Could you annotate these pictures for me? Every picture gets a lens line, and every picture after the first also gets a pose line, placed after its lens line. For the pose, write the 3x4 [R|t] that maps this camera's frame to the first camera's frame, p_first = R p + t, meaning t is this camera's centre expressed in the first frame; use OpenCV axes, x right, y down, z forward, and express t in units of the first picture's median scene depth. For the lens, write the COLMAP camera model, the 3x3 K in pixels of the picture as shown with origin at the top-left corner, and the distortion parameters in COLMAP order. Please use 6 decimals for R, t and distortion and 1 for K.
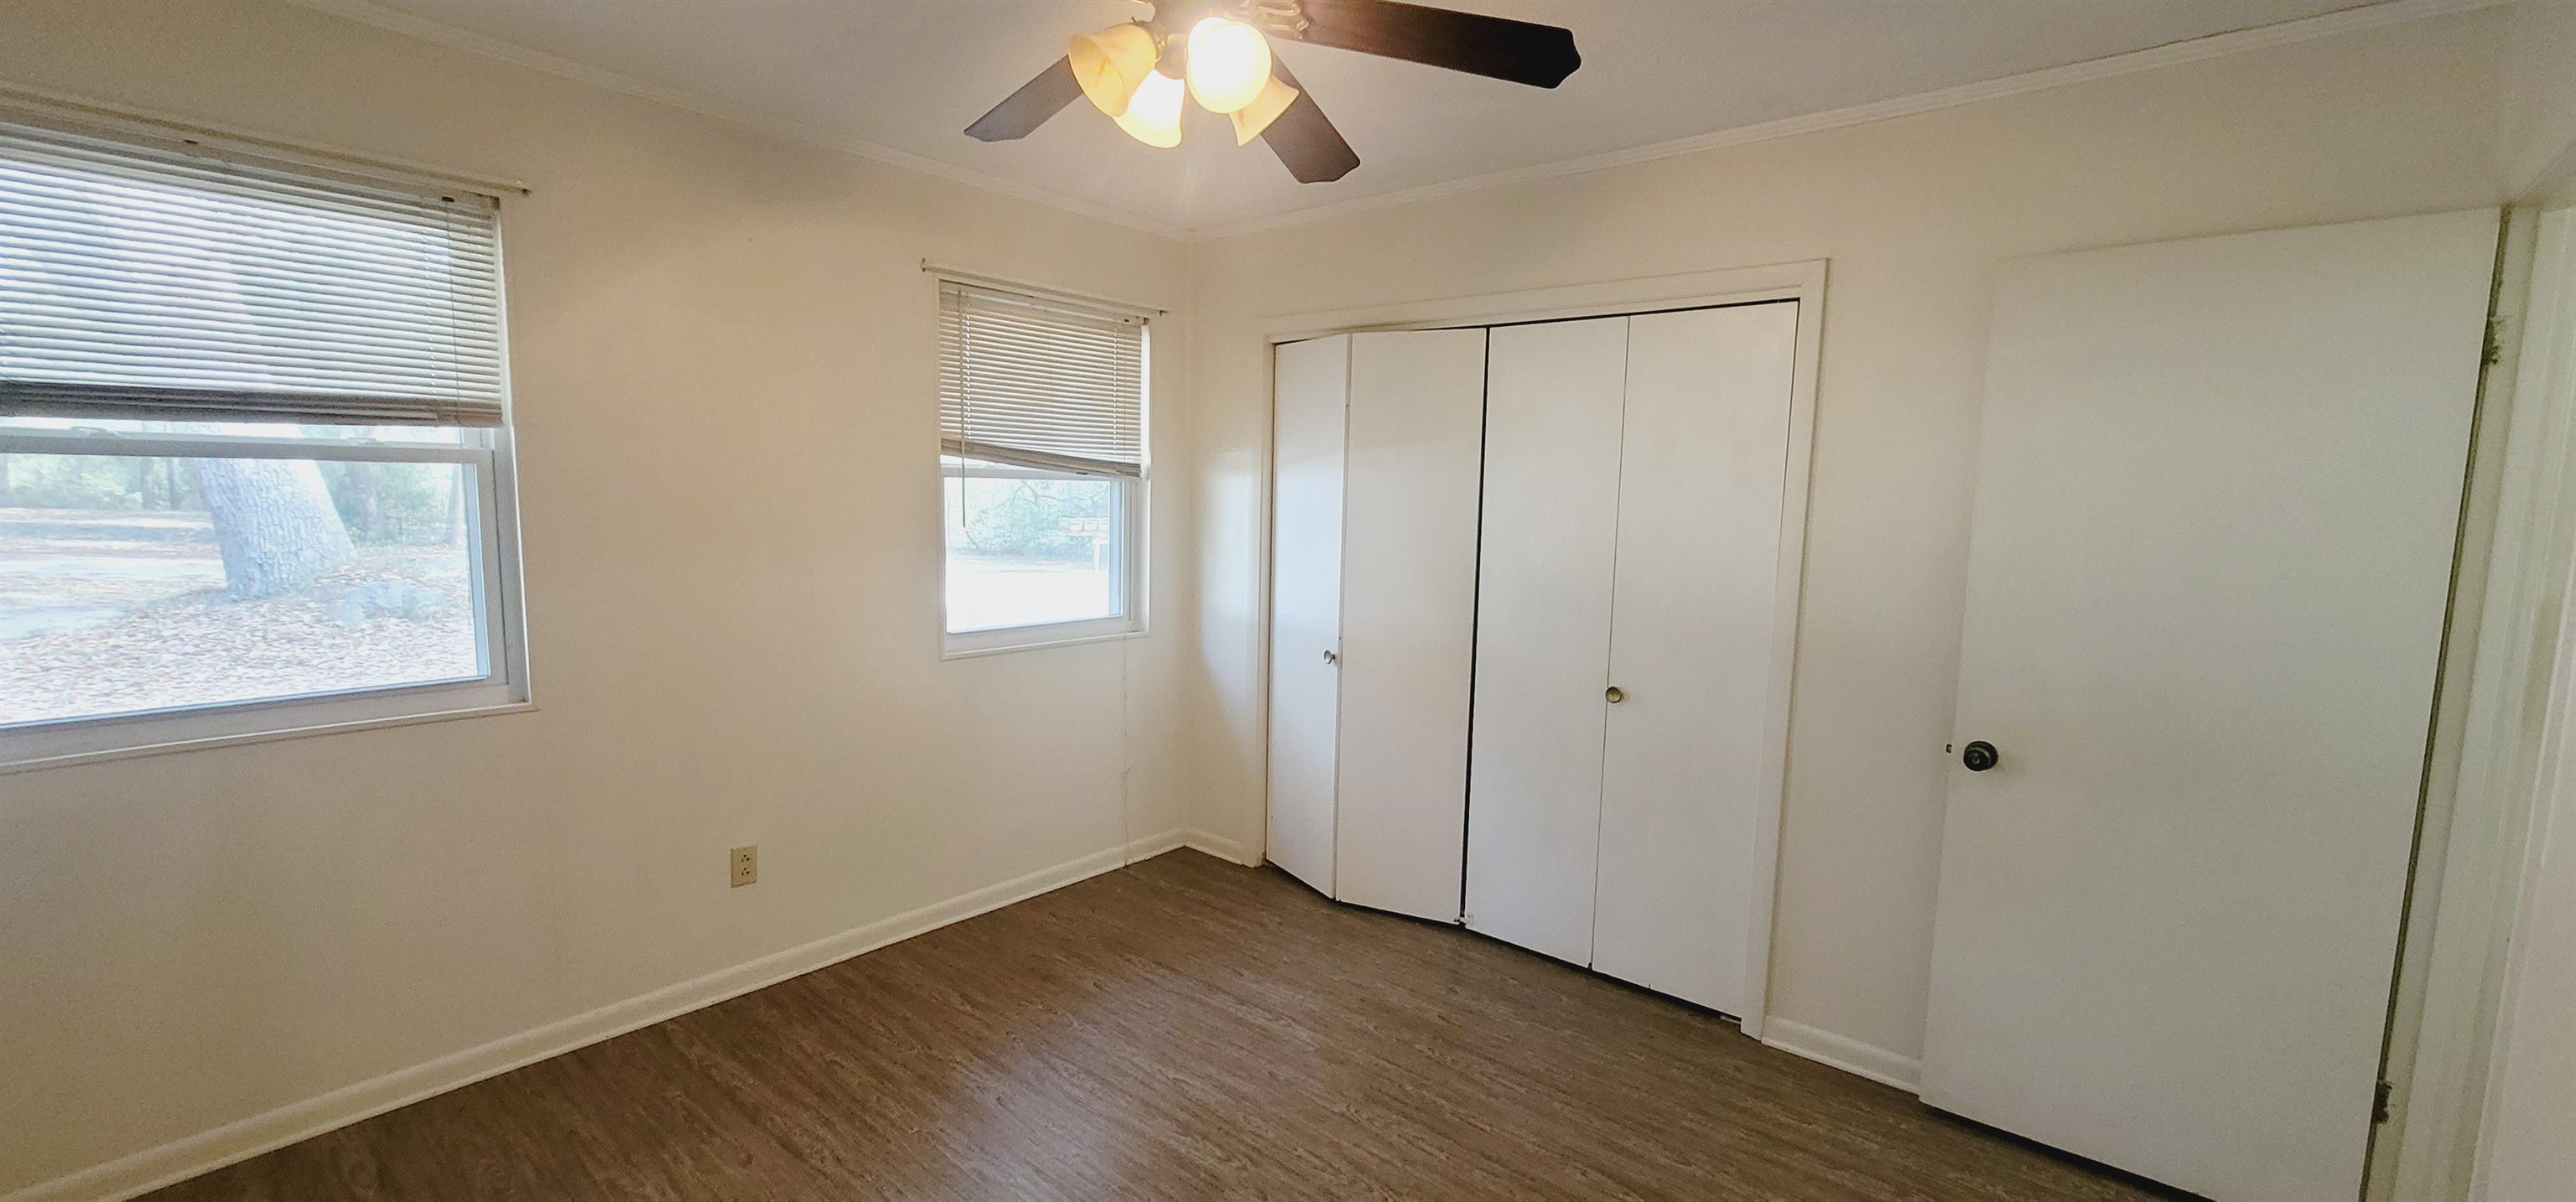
lens RADIAL K [[1063.1, 0, 1286.3], [0, 1063.1, 608.9], [0, 0, 1]] dist [-0.002512, -0.000137]
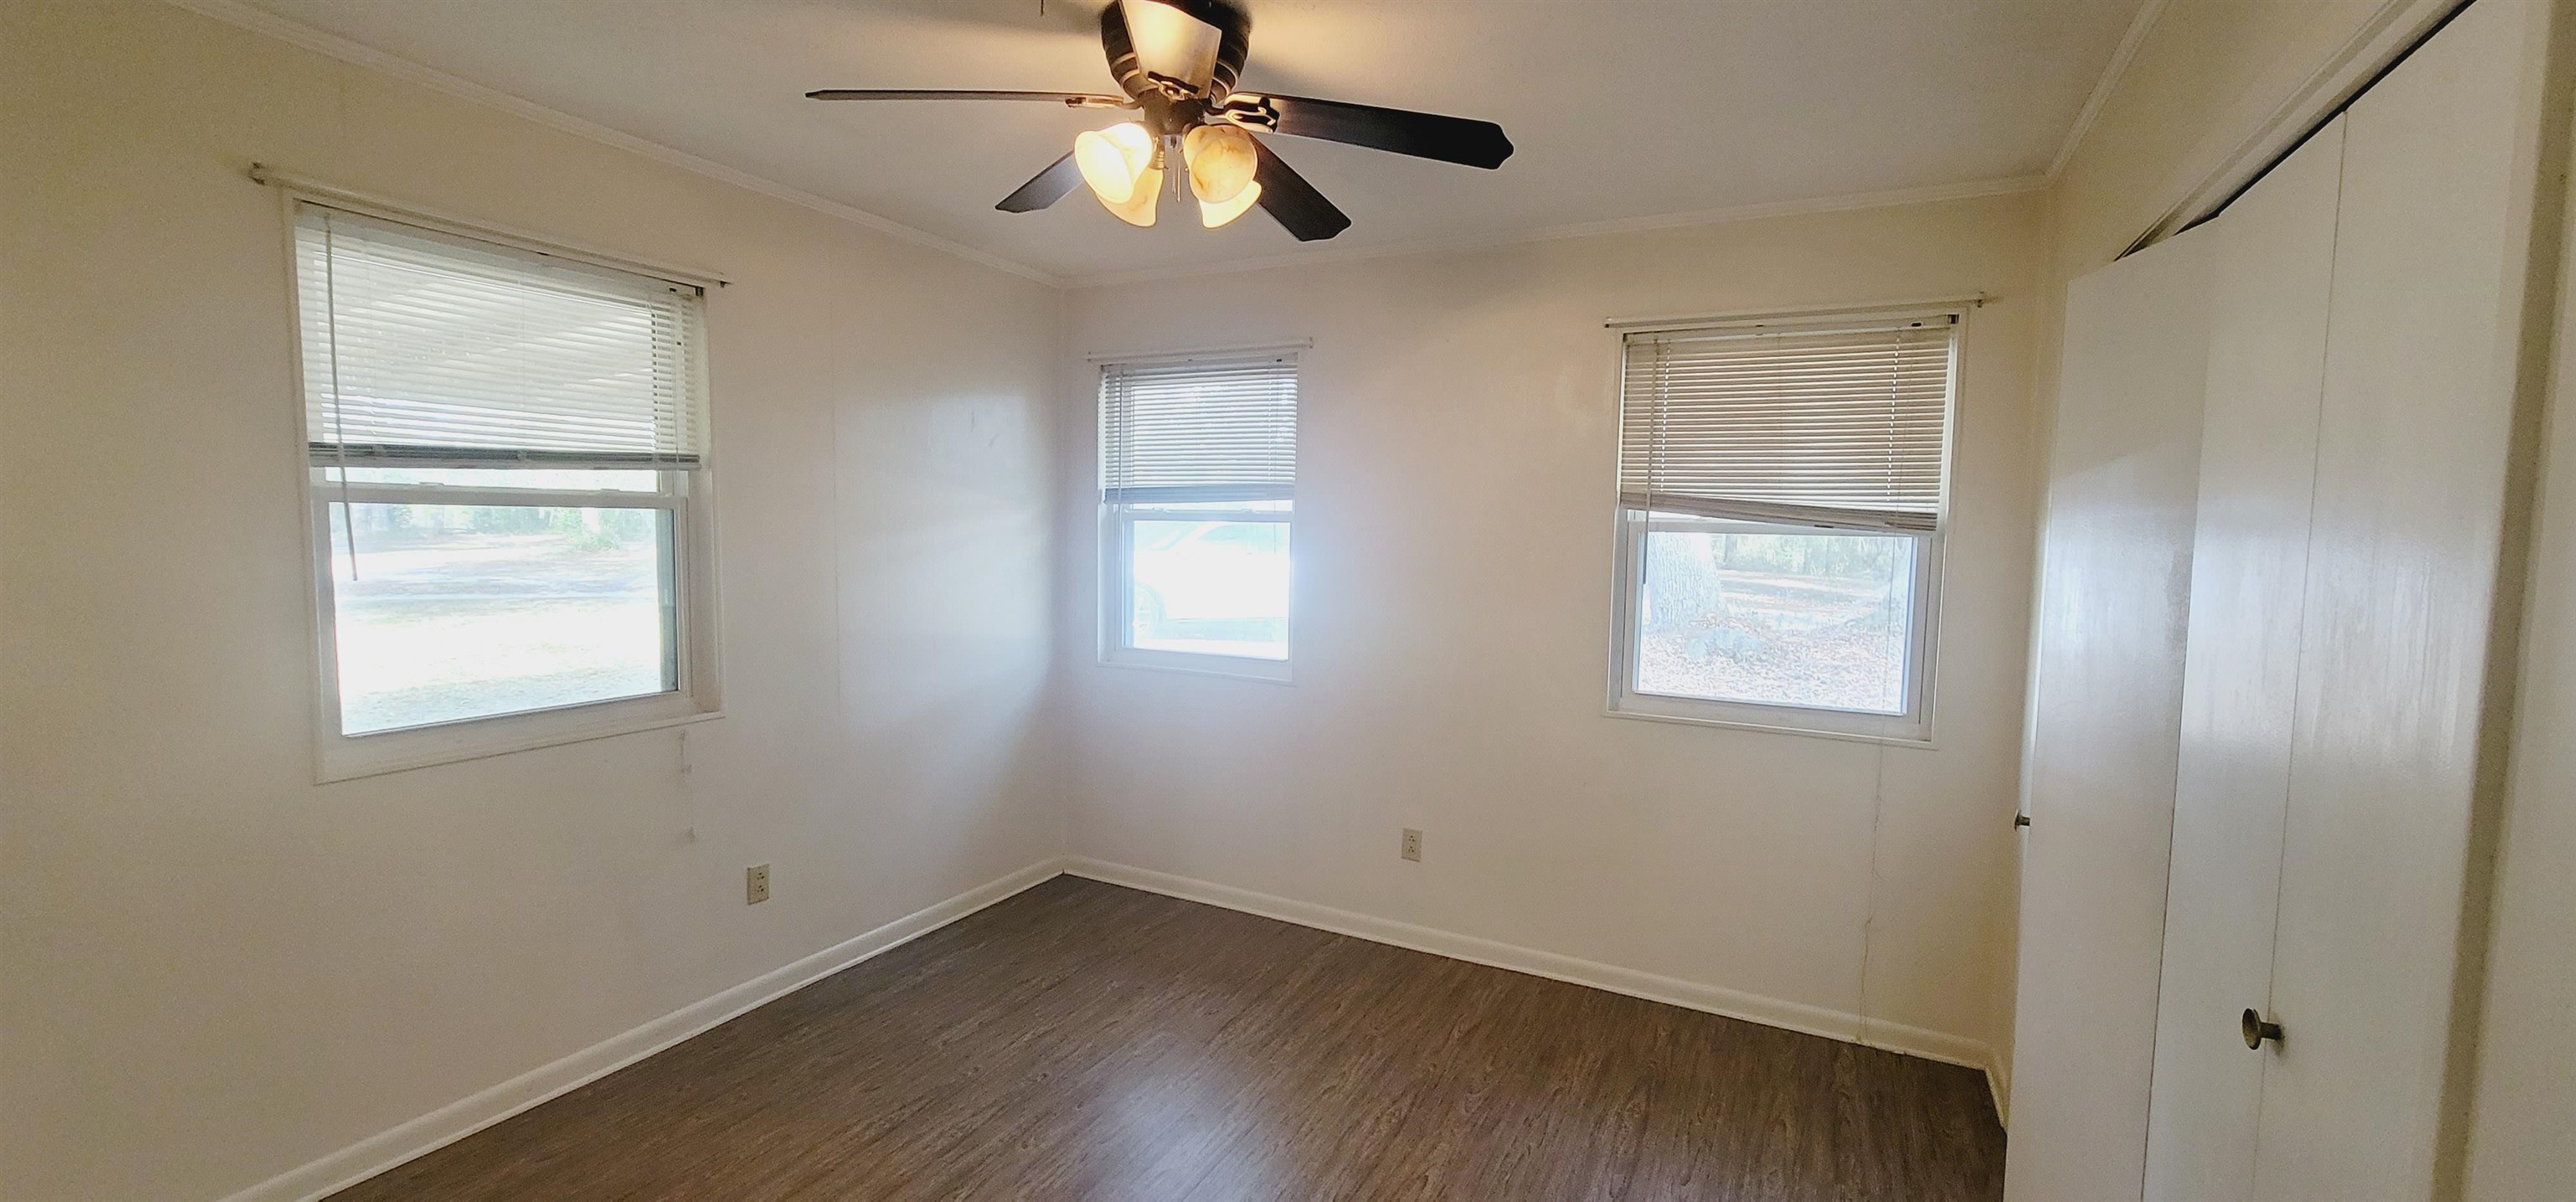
lens RADIAL K [[1063.1, 0, 1286.3], [0, 1063.1, 608.9], [0, 0, 1]] dist [-0.002512, -0.000137]
pose [[0.220652, 0.056901, -0.973691, 0.525481], [-0.127086, 0.991464, 0.029140, -0.038321], [0.967038, 0.117312, 0.226000, 0.445840]]
